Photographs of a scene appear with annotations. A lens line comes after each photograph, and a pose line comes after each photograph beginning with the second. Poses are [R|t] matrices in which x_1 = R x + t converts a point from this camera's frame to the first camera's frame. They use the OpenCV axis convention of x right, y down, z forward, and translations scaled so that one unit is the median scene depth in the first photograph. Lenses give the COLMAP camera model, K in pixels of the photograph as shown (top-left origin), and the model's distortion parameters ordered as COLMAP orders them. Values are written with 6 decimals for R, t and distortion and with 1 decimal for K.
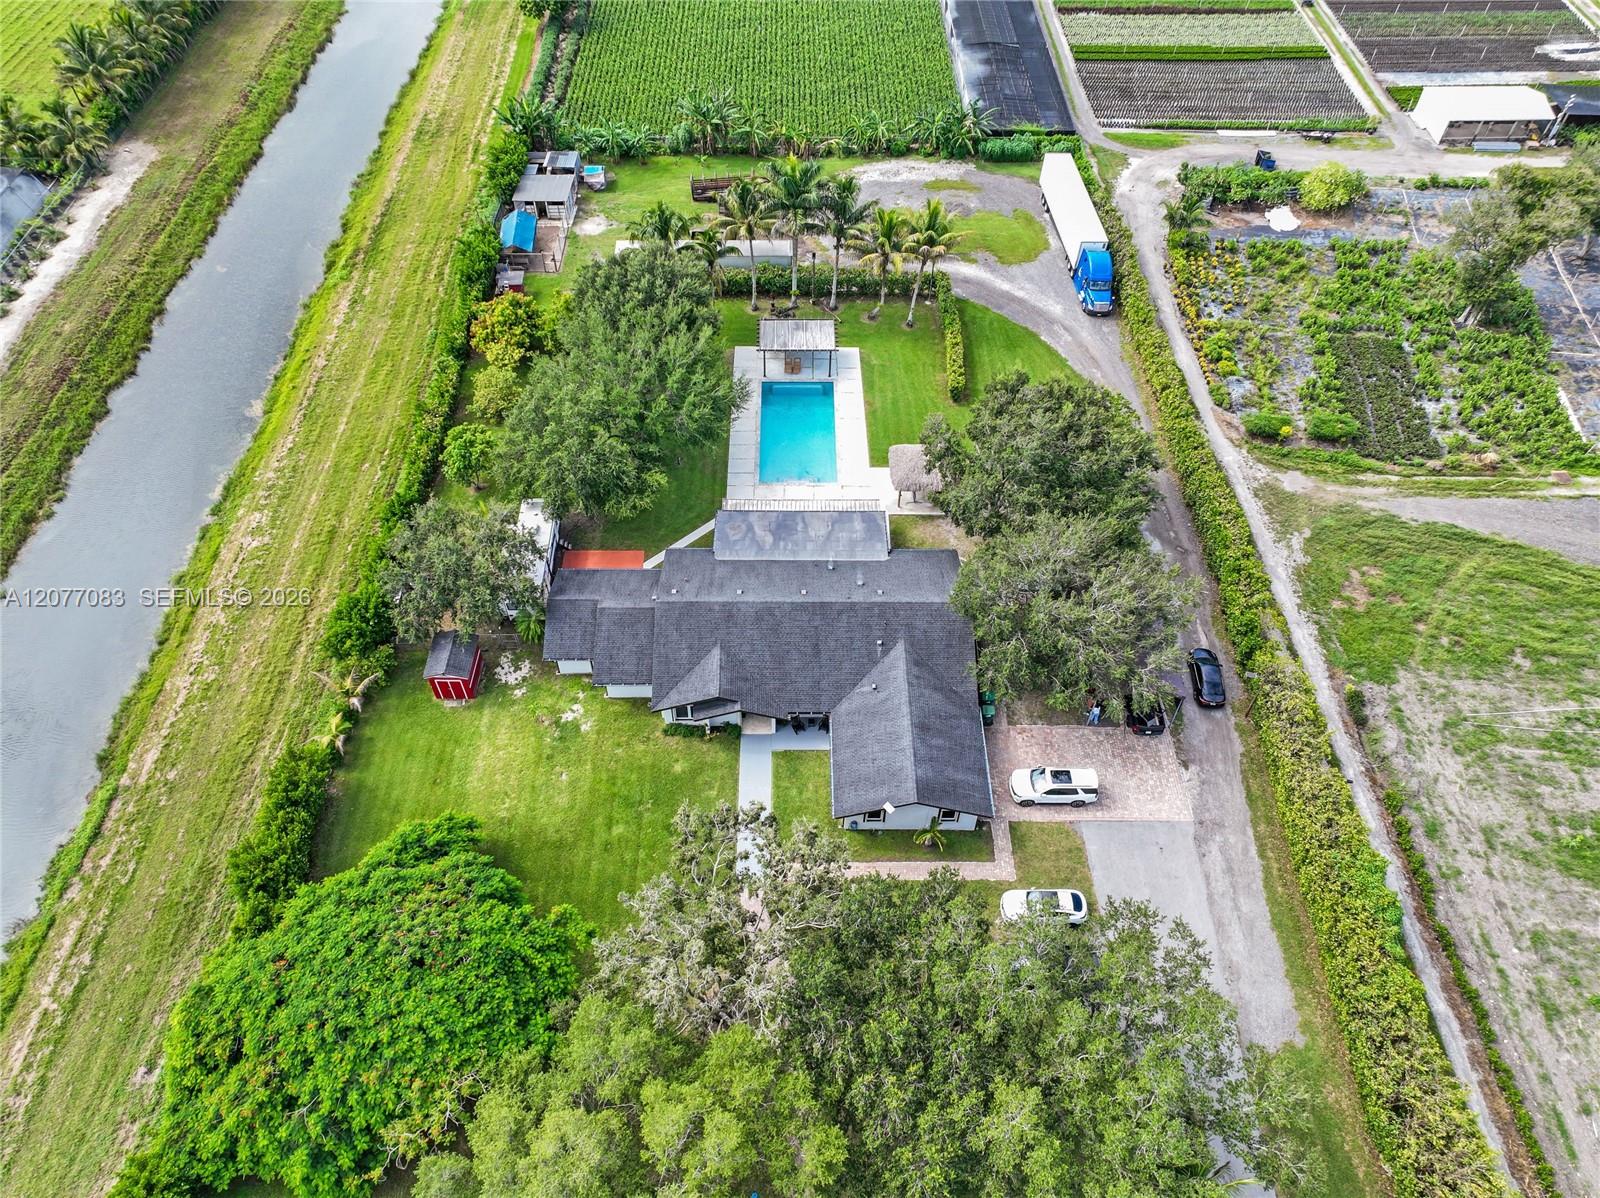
lens RADIAL K [[1124.0, 0, 796.0], [0, 1124.0, 597.0], [0, 0, 1]] dist [0.000195, 0.014547]
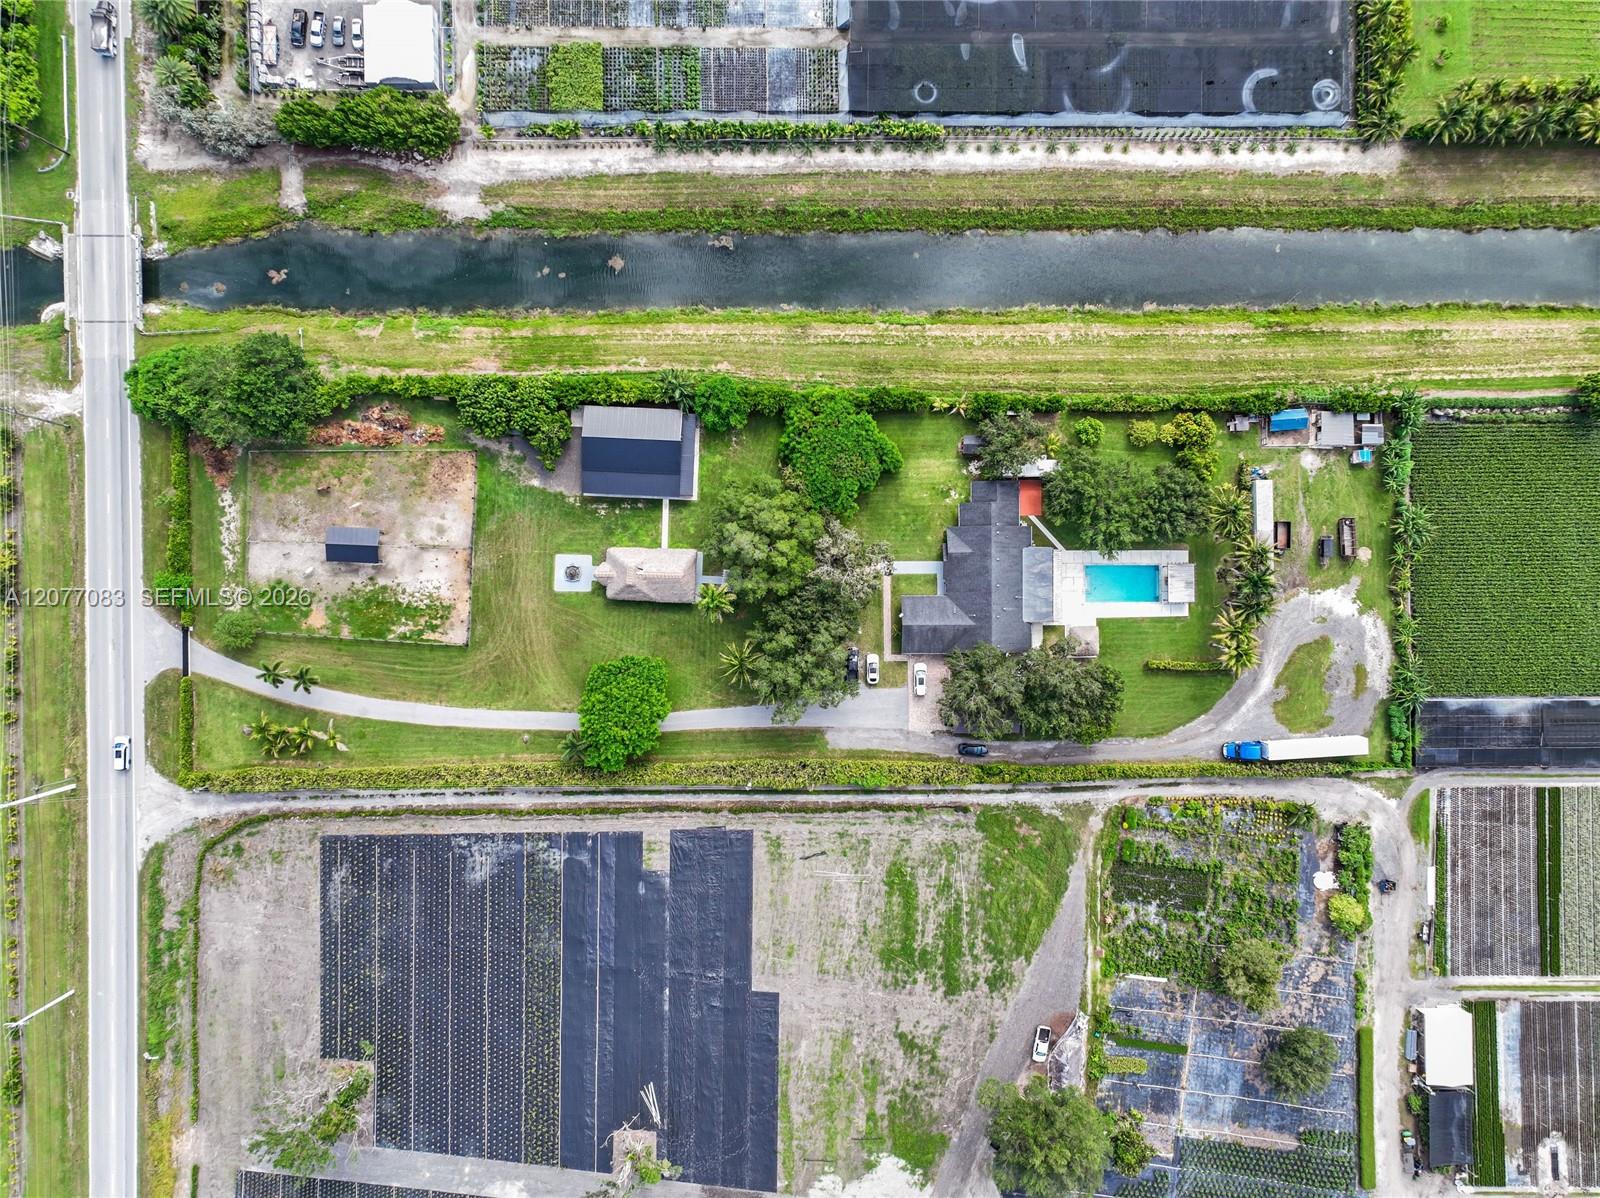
lens RADIAL K [[1124.0, 0, 796.0], [0, 1124.0, 597.0], [0, 0, 1]] dist [0.000195, 0.014547]
pose [[-0.000042, 0.999981, -0.006157, 0.039045], [-0.770003, 0.003896, 0.638028, -1.007439], [0.638040, 0.004768, 0.769988, -0.958162]]
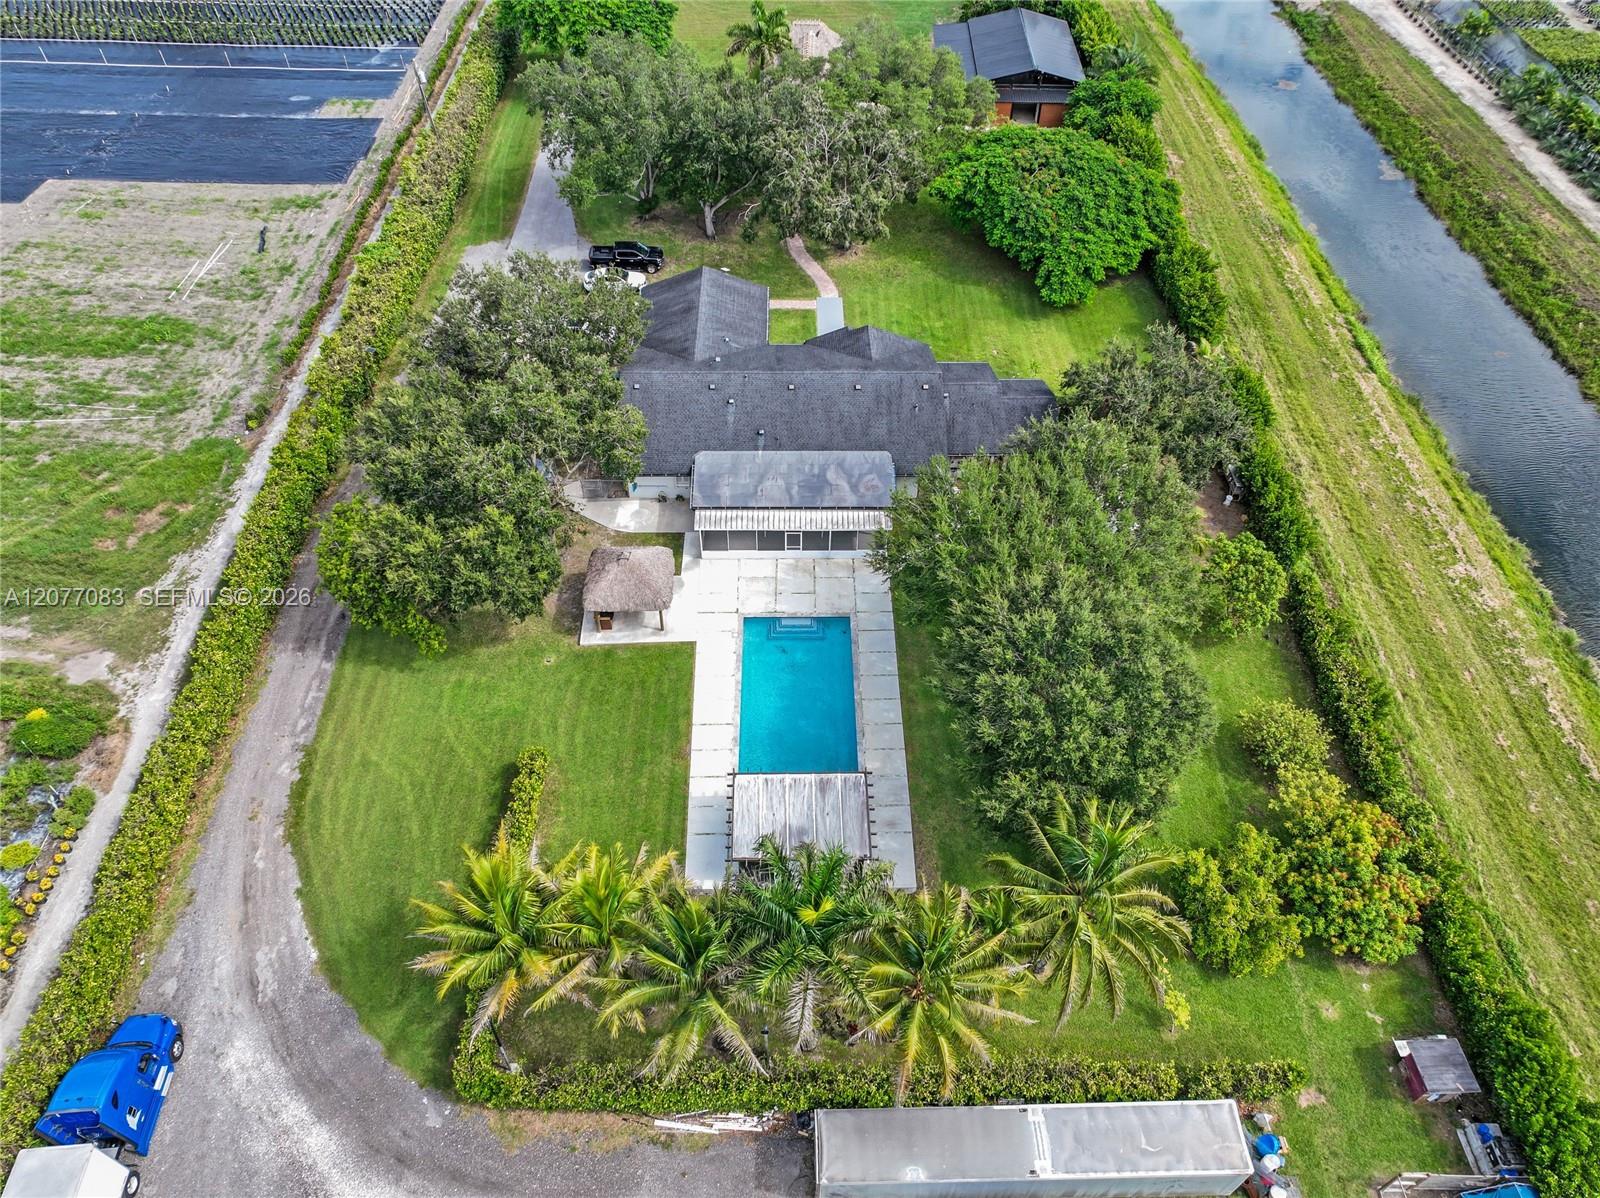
lens RADIAL K [[1124.0, 0, 796.0], [0, 1124.0, 597.0], [0, 0, 1]] dist [0.000195, 0.014547]
pose [[-0.999875, -0.007029, -0.014154, 0.012595], [-0.013285, -0.111198, 0.993709, -0.806579], [-0.008558, 0.993773, 0.111091, 0.879159]]
